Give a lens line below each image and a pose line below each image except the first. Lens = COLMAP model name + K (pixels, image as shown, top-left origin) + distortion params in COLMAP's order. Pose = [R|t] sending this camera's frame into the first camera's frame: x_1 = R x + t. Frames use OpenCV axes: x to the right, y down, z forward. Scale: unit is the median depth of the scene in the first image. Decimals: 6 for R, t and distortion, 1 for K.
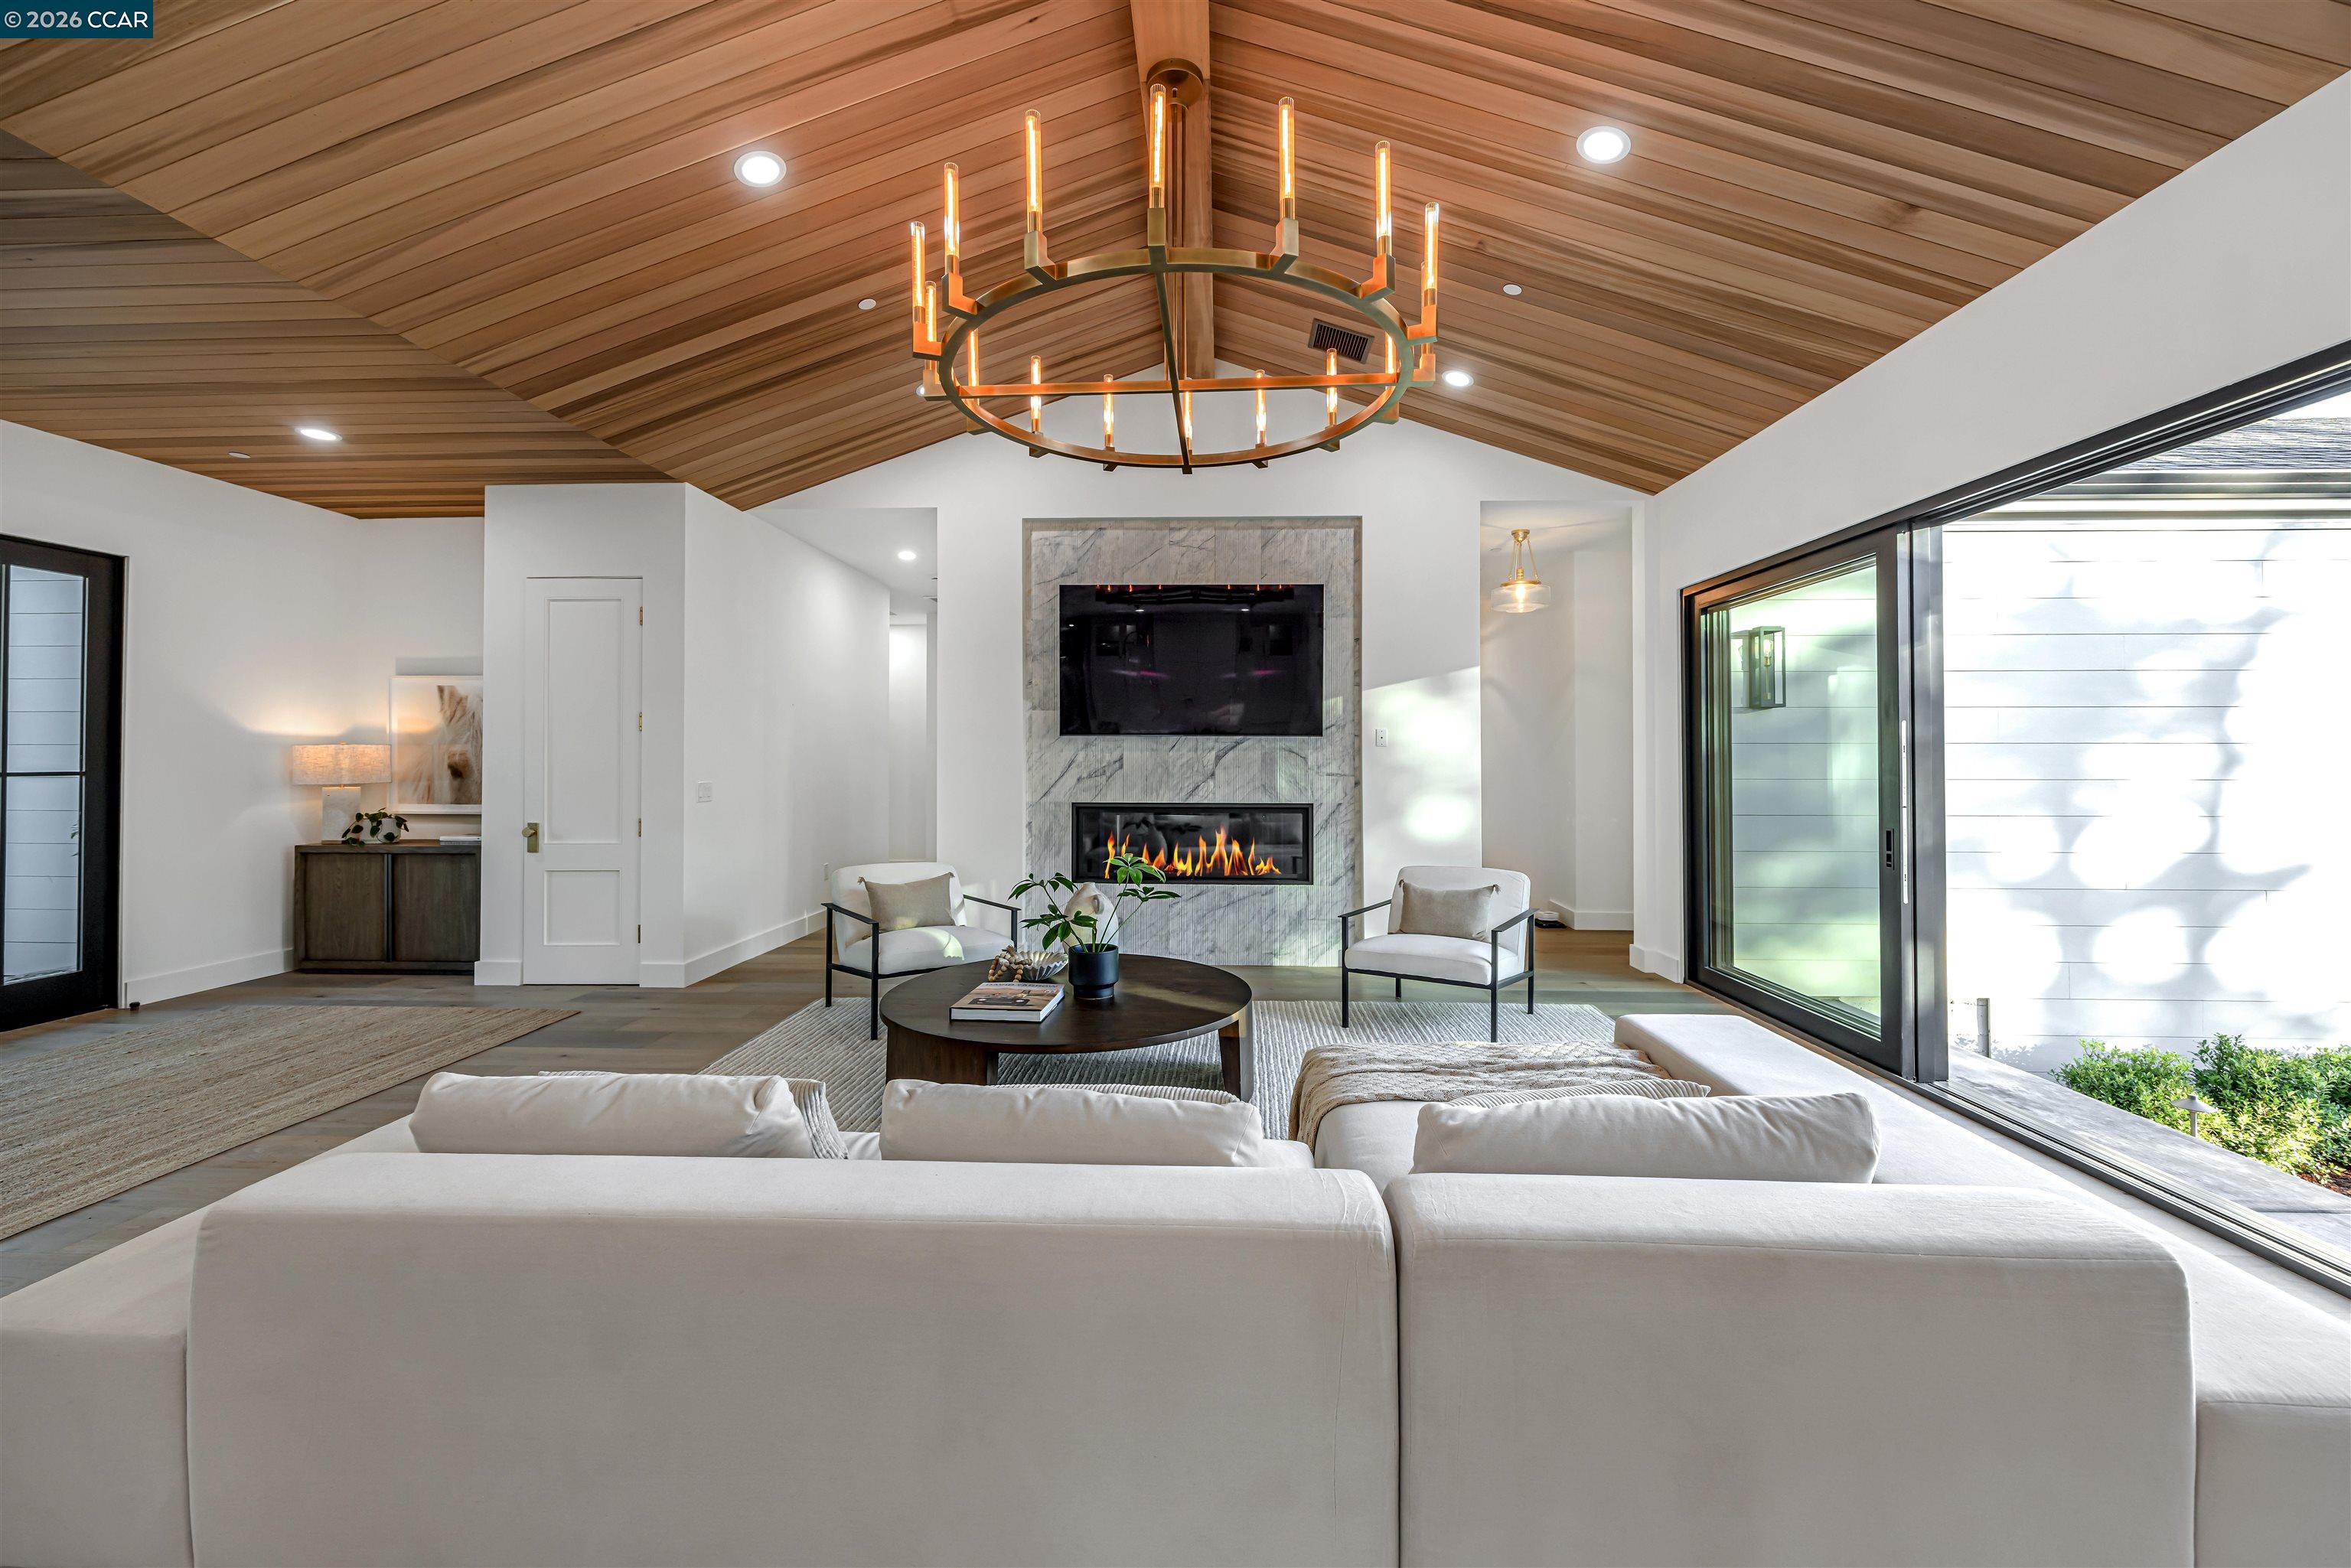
lens RADIAL K [[917.3, 0, 1173.7], [0, 917.3, 755.4], [0, 0, 1]] dist [-0.003048, -0.000029]
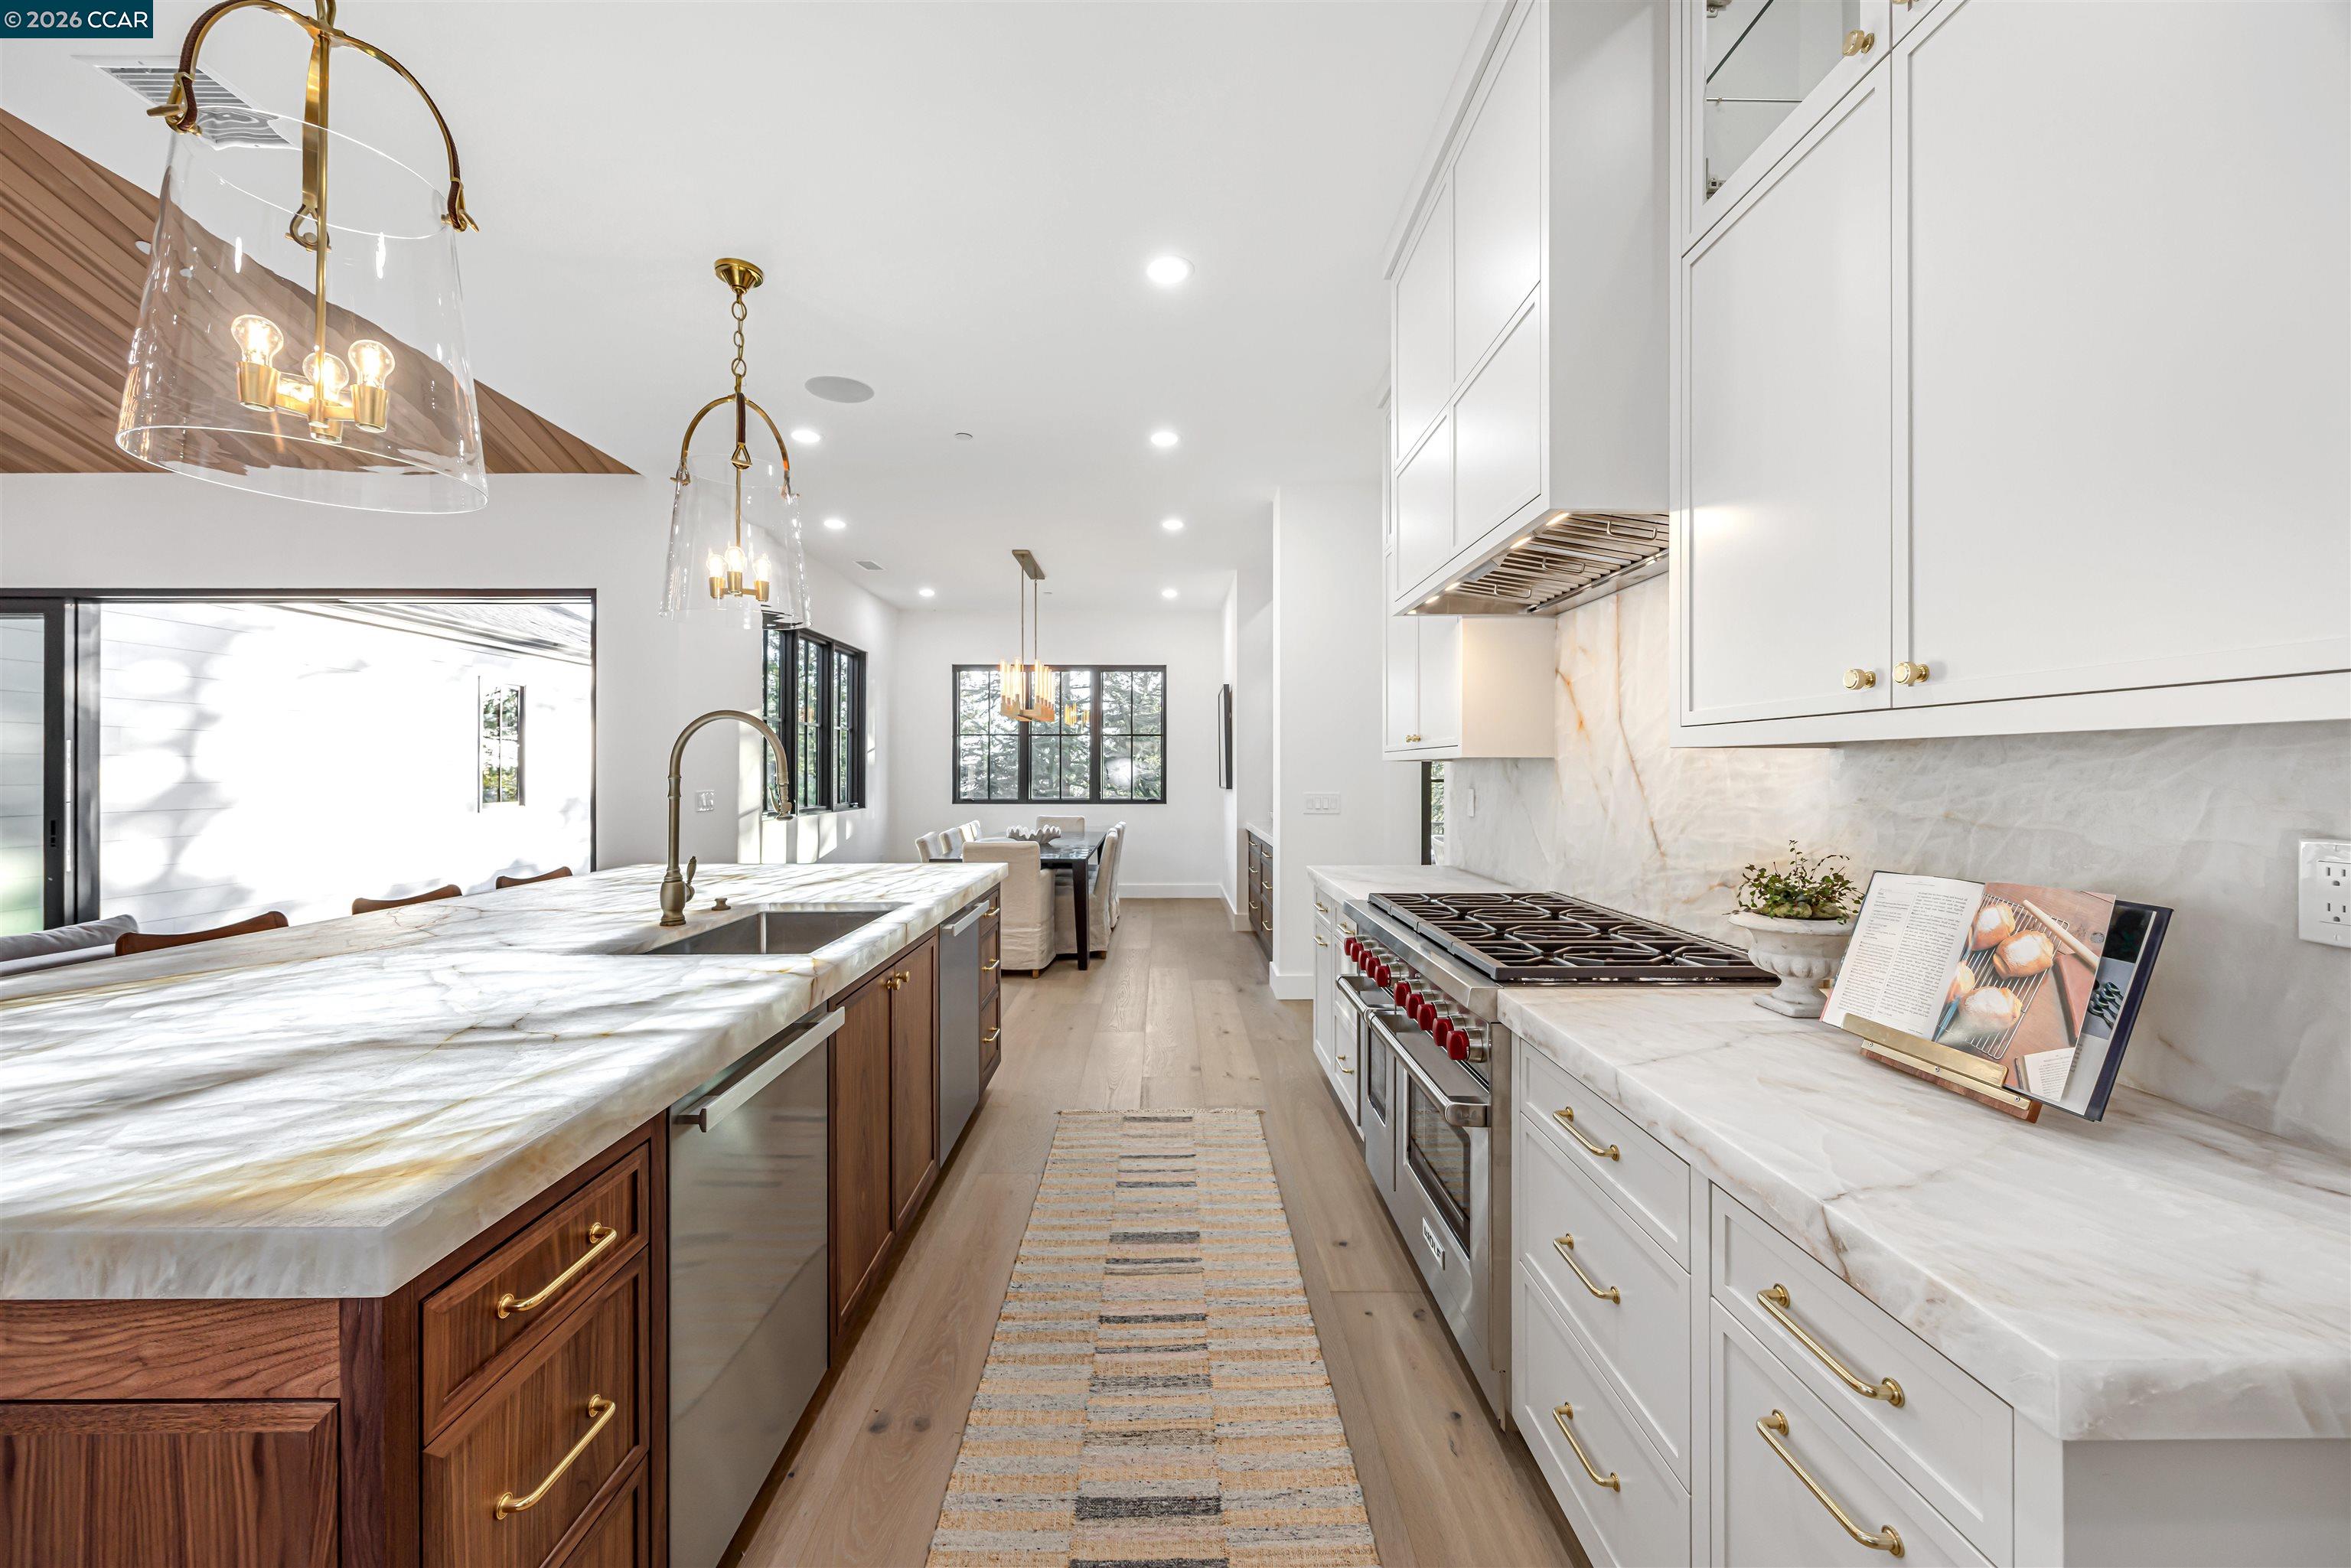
lens RADIAL K [[917.3, 0, 1169.4], [0, 917.3, 766.7], [0, 0, 1]] dist [-0.003048, -0.000029]
pose [[-0.050417, 0.003448, 0.998722, -0.437454], [-0.005289, 0.999979, -0.003720, -0.000828], [-0.998714, -0.005469, -0.050398, -0.388745]]
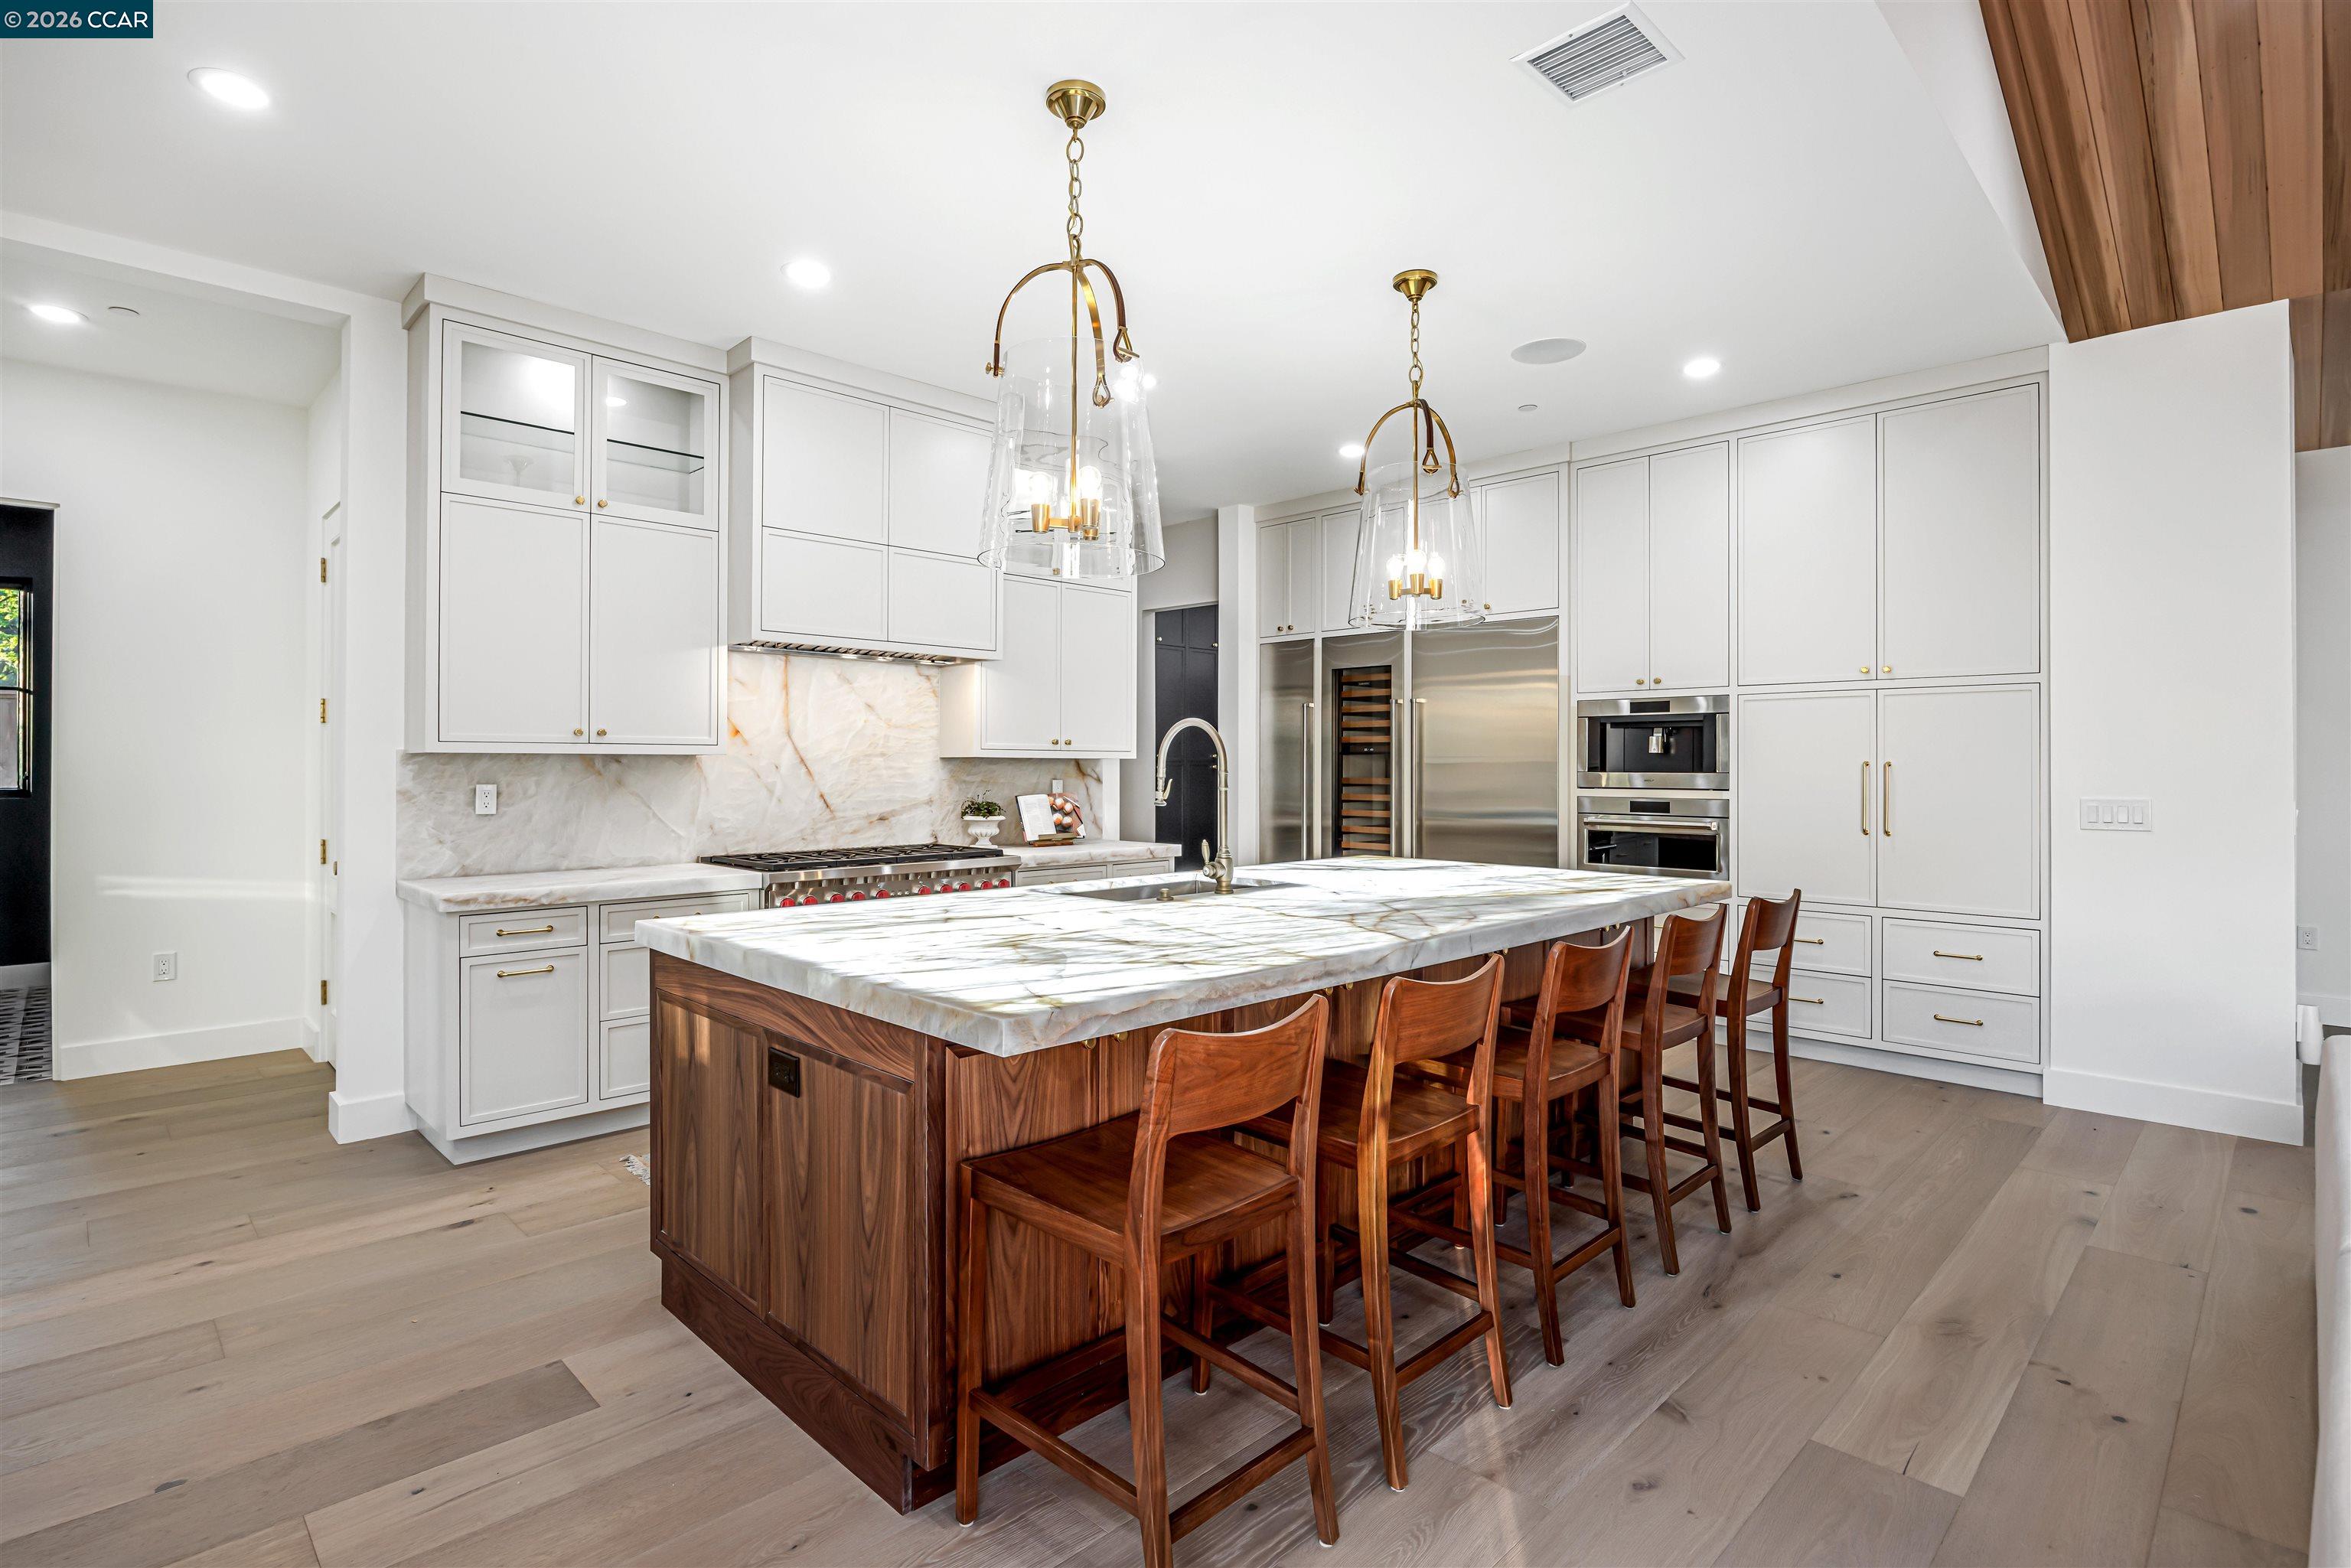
lens RADIAL K [[1140.8, 0, 1182.2], [0, 1140.8, 764.0], [0, 0, 1]] dist [-0.013576, -0.002490]
pose [[-0.672399, -0.003542, -0.740180, 0.422478], [0.001567, 0.999979, -0.006209, 0.003068], [0.740187, -0.005335, -0.672380, 0.185637]]
